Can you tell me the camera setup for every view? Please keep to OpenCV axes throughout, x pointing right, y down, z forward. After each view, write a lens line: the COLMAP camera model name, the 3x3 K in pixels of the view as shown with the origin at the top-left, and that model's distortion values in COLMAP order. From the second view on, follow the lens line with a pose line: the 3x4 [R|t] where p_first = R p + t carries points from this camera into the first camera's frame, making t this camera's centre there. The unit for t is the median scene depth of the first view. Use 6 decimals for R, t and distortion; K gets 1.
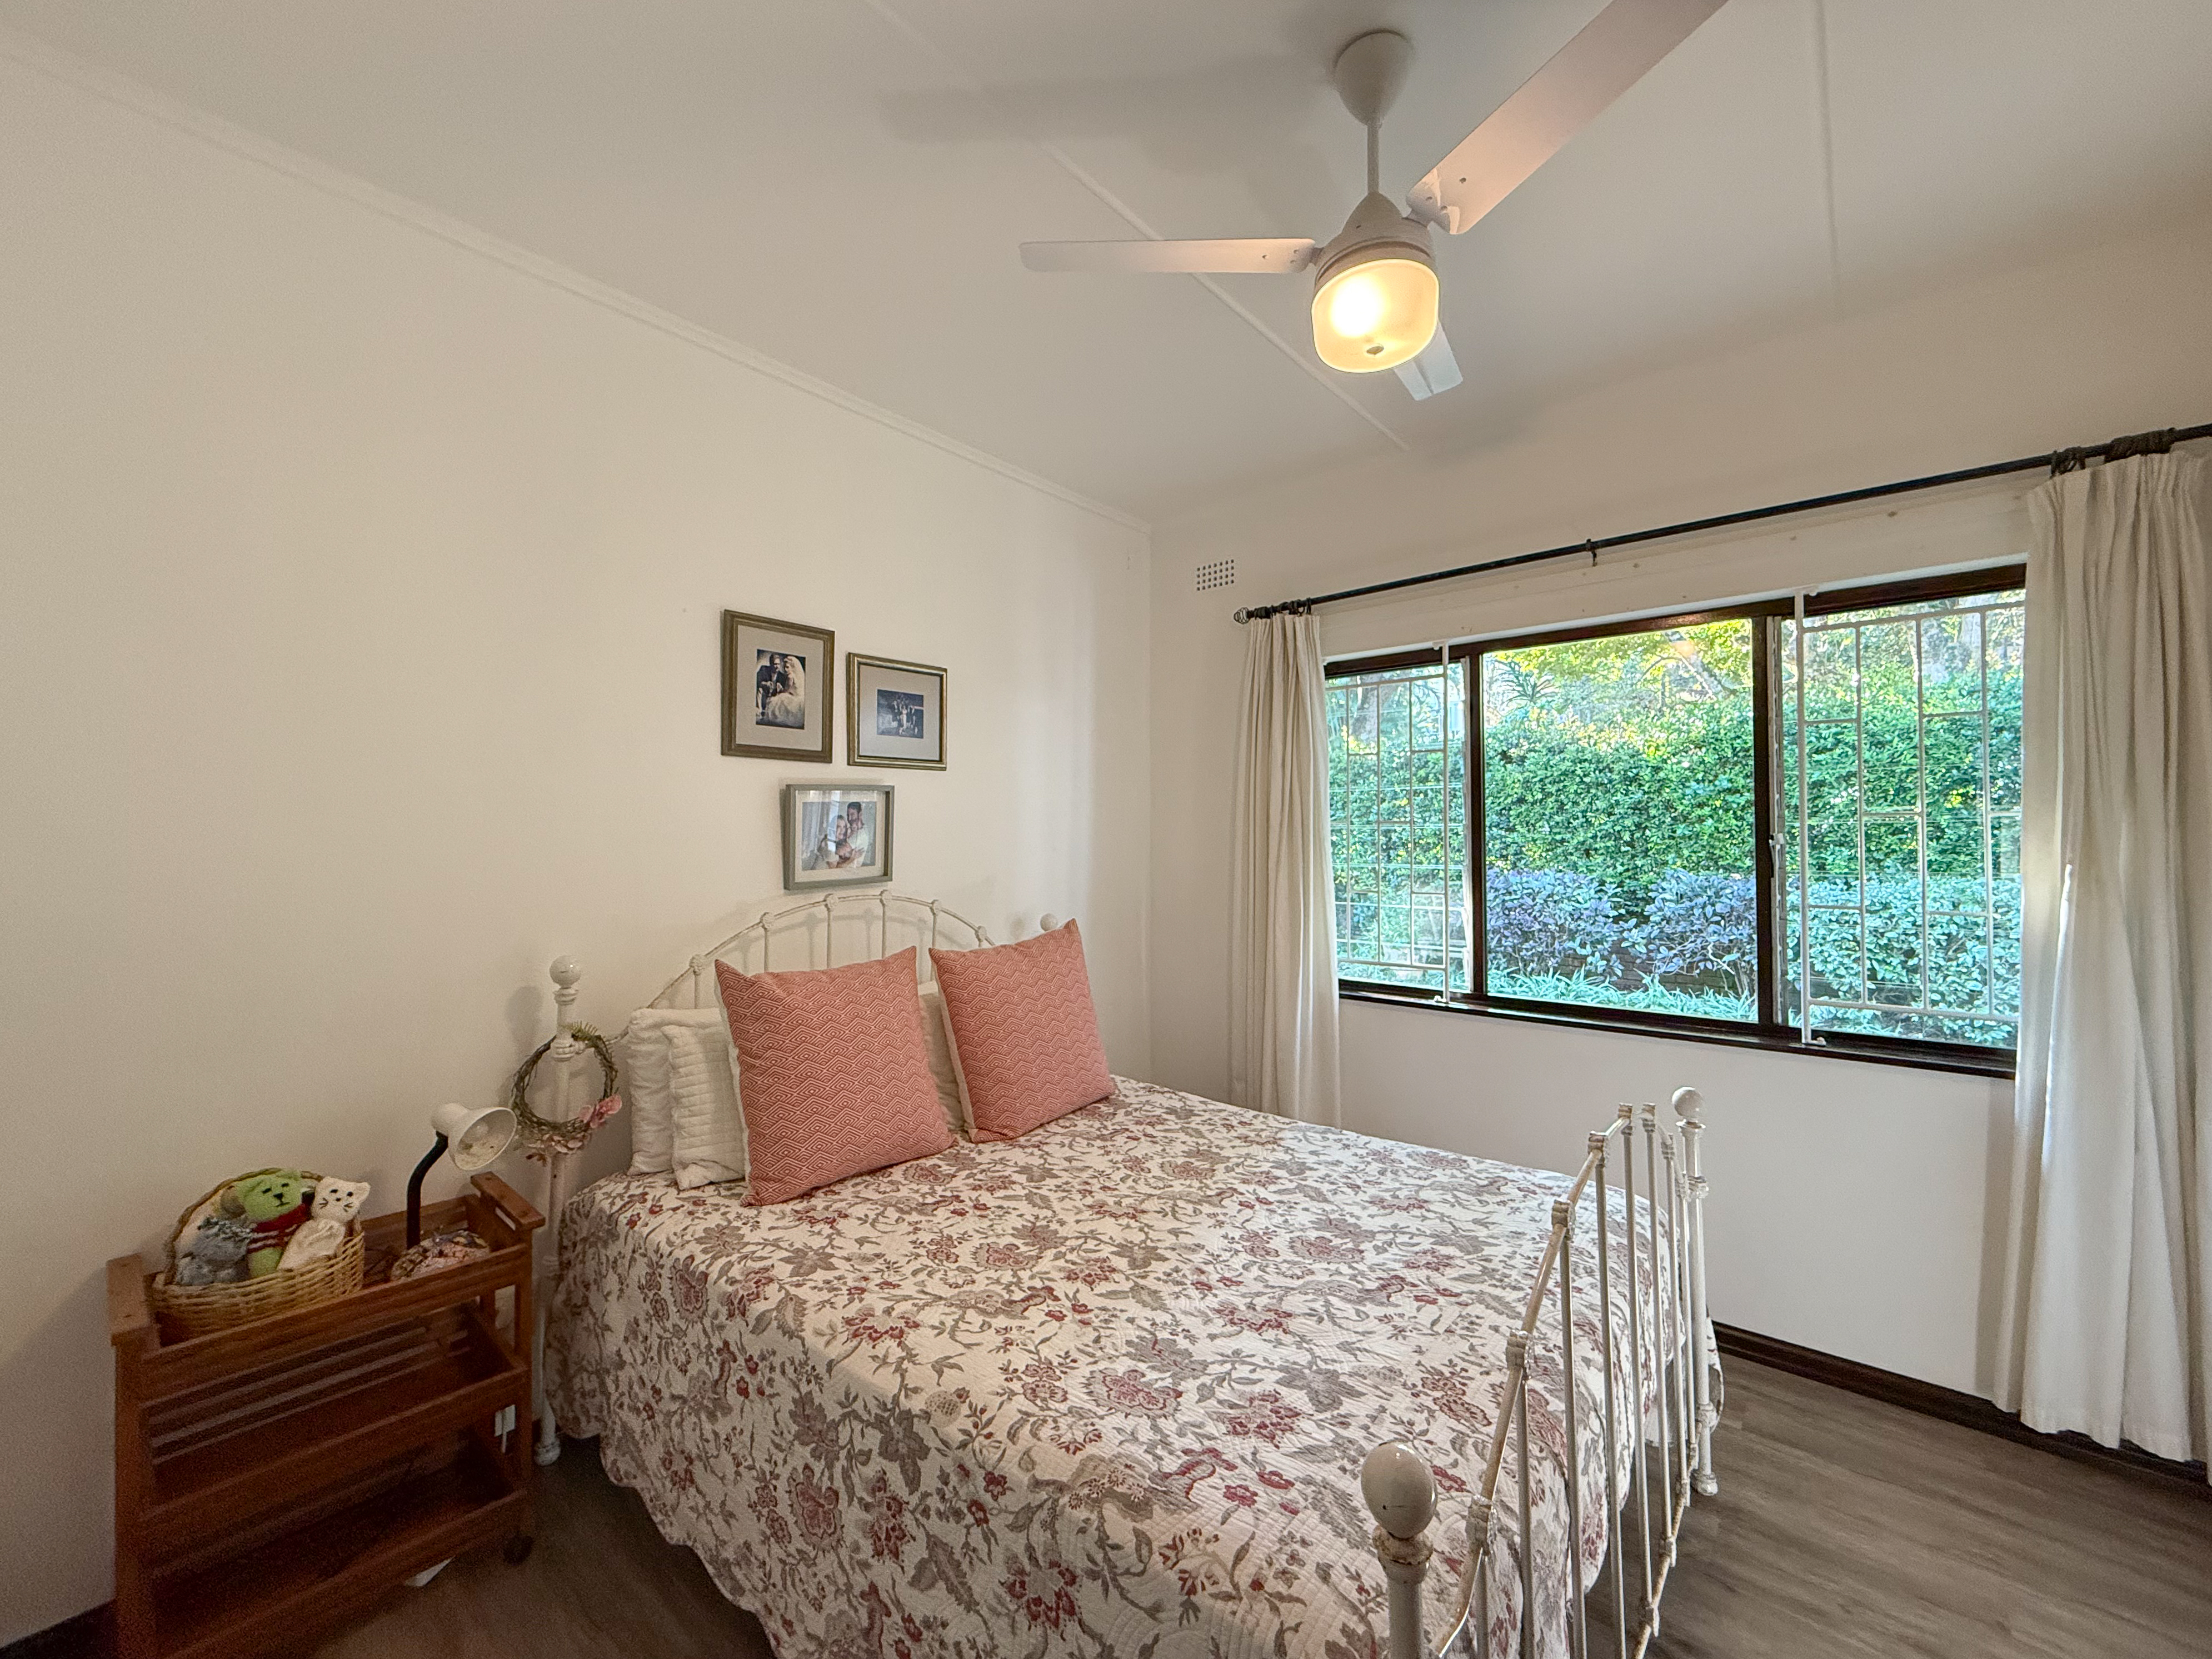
lens RADIAL K [[893.4, 0, 1106.5], [0, 893.4, 825.3], [0, 0, 1]] dist [0.000593, -0.000923]
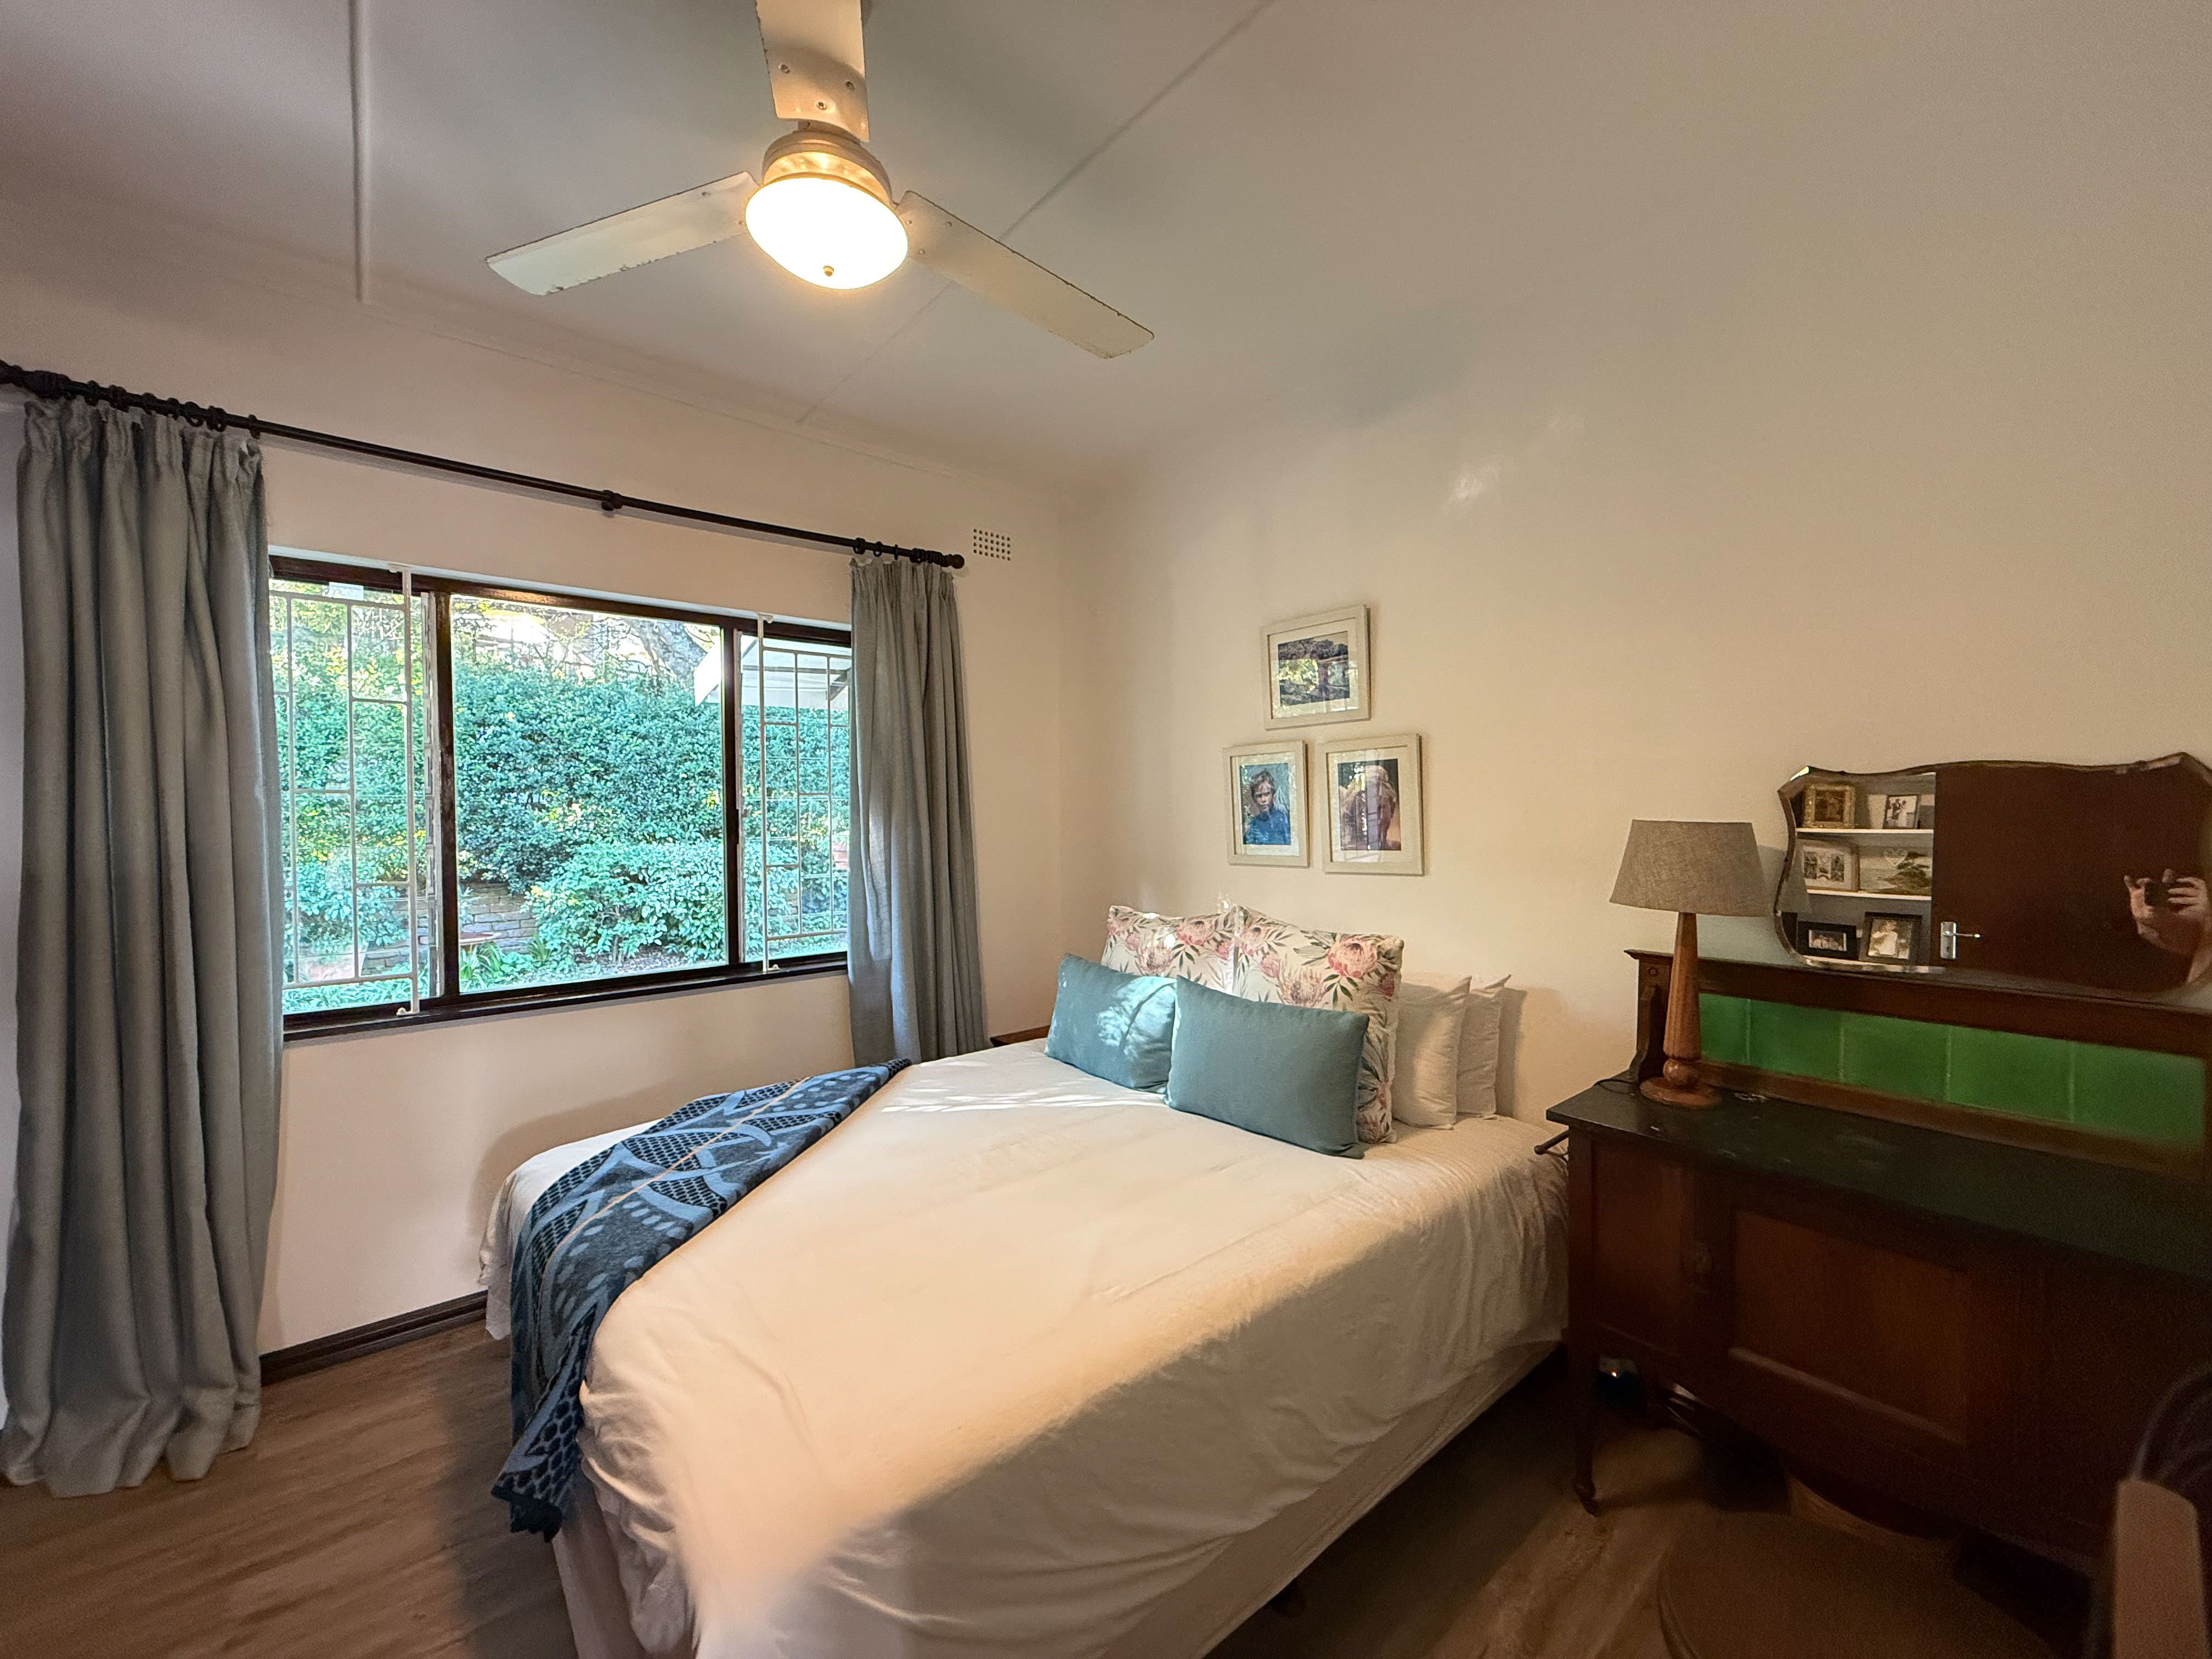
lens RADIAL K [[893.4, 0, 1110.5], [0, 893.4, 822.1], [0, 0, 1]] dist [0.000593, -0.000923]
pose [[0.151569, -0.007823, 0.988416, -0.368924], [-0.008404, 0.999922, 0.009203, 0.012410], [-0.988411, -0.009701, 0.151492, 0.291487]]
